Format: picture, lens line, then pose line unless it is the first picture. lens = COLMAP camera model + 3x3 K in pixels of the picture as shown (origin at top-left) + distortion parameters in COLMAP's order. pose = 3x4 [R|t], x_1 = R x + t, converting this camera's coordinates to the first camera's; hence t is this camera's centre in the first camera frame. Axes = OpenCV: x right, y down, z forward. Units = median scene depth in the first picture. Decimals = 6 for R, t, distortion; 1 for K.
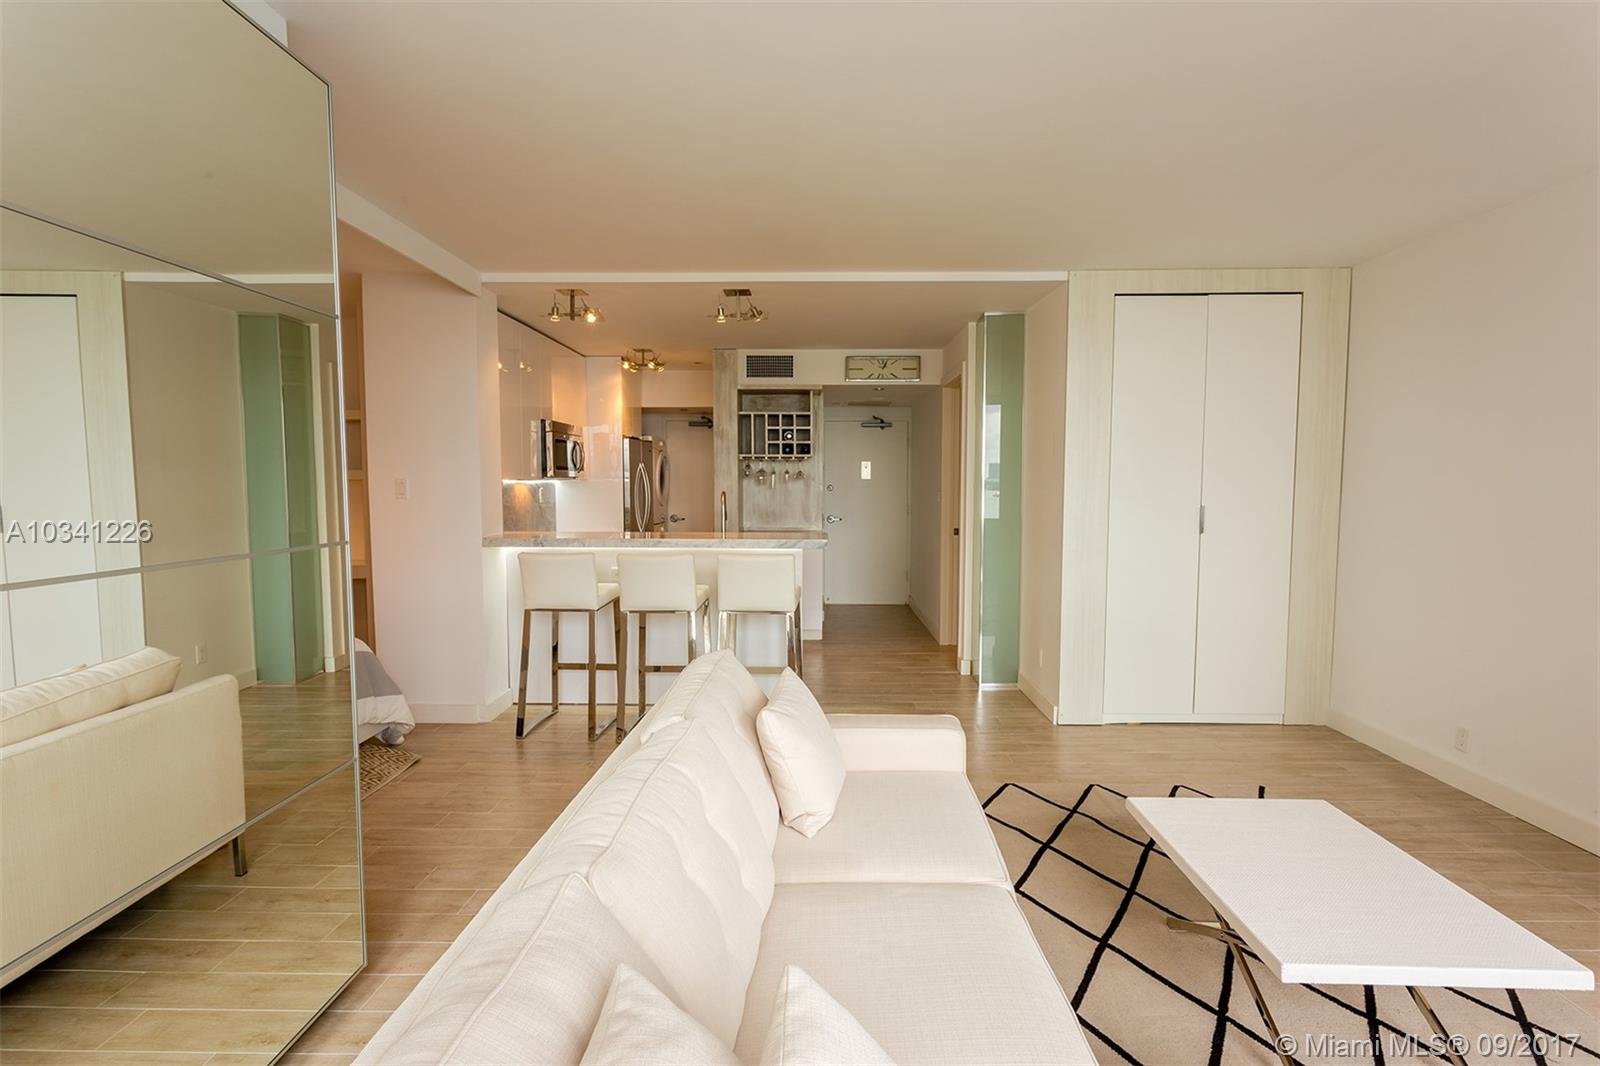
lens RADIAL K [[784.0, 0, 805.5], [0, 784.0, 527.6], [0, 0, 1]] dist [-0.002044, -0.000142]
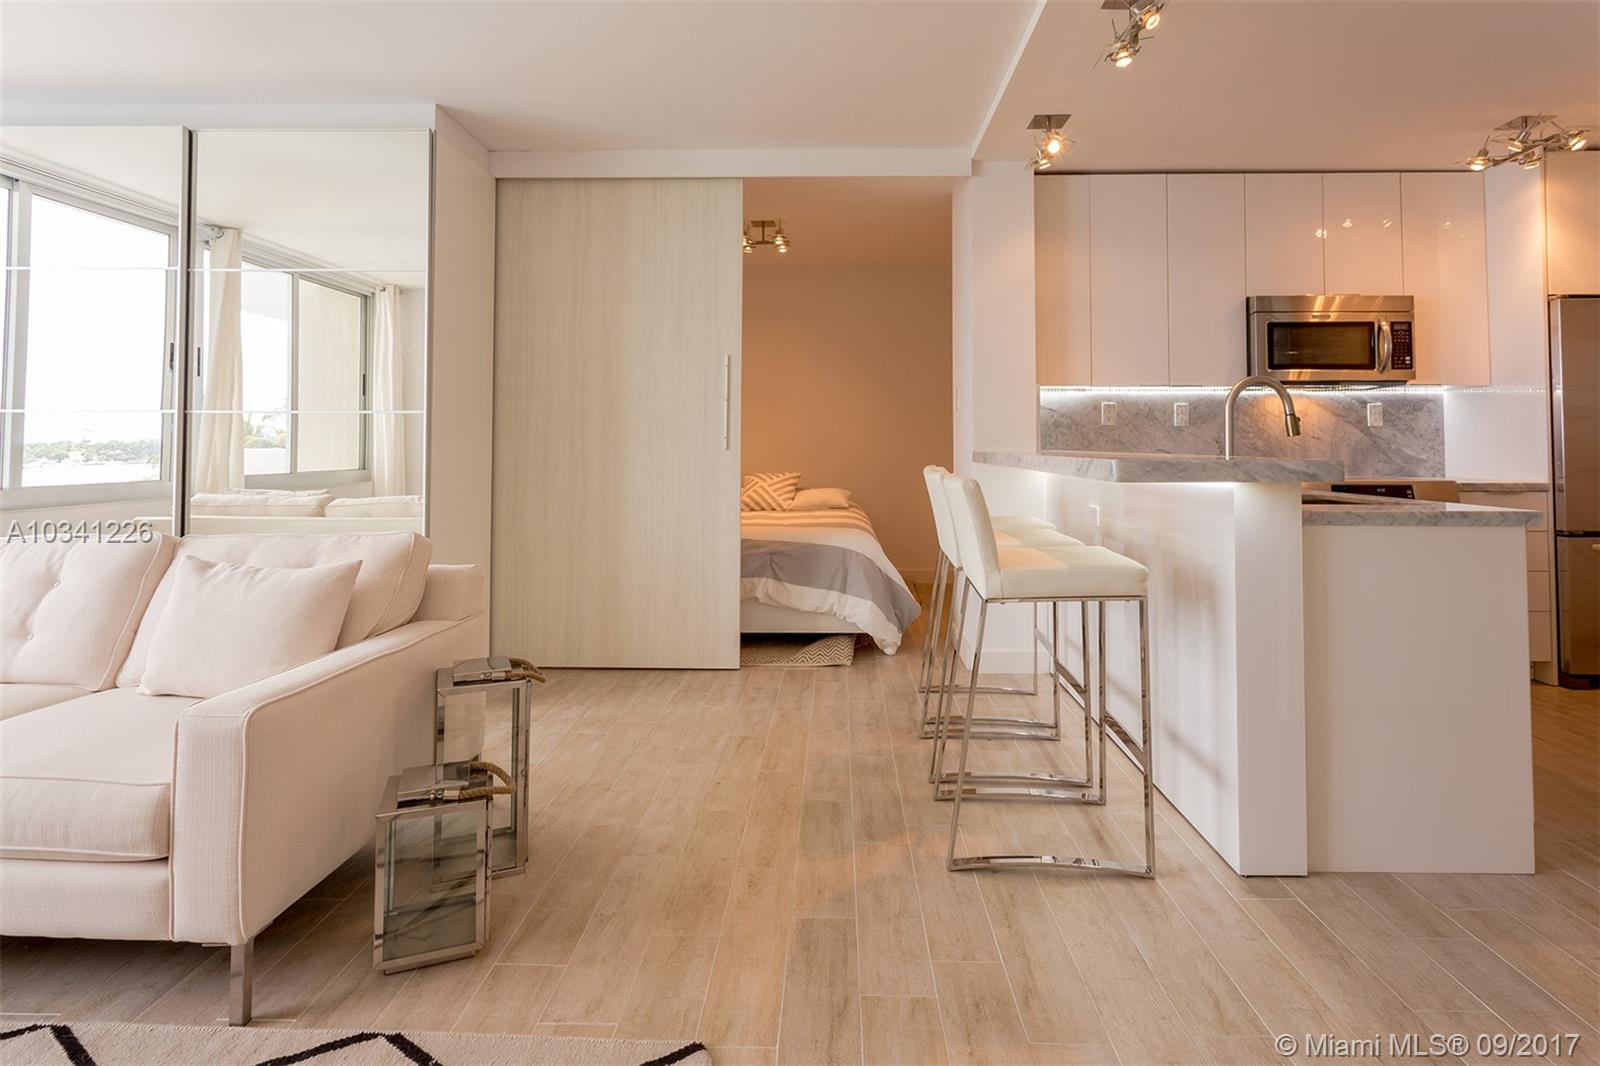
lens RADIAL K [[796.1, 0, 808.0], [0, 796.1, 424.8], [0, 0, 1]] dist [0.001121, -0.000121]
pose [[-0.010095, -0.027065, -0.999583, 0.304348], [-0.062488, 0.997697, -0.026383, 0.011772], [0.997995, 0.062195, -0.011763, 0.550510]]
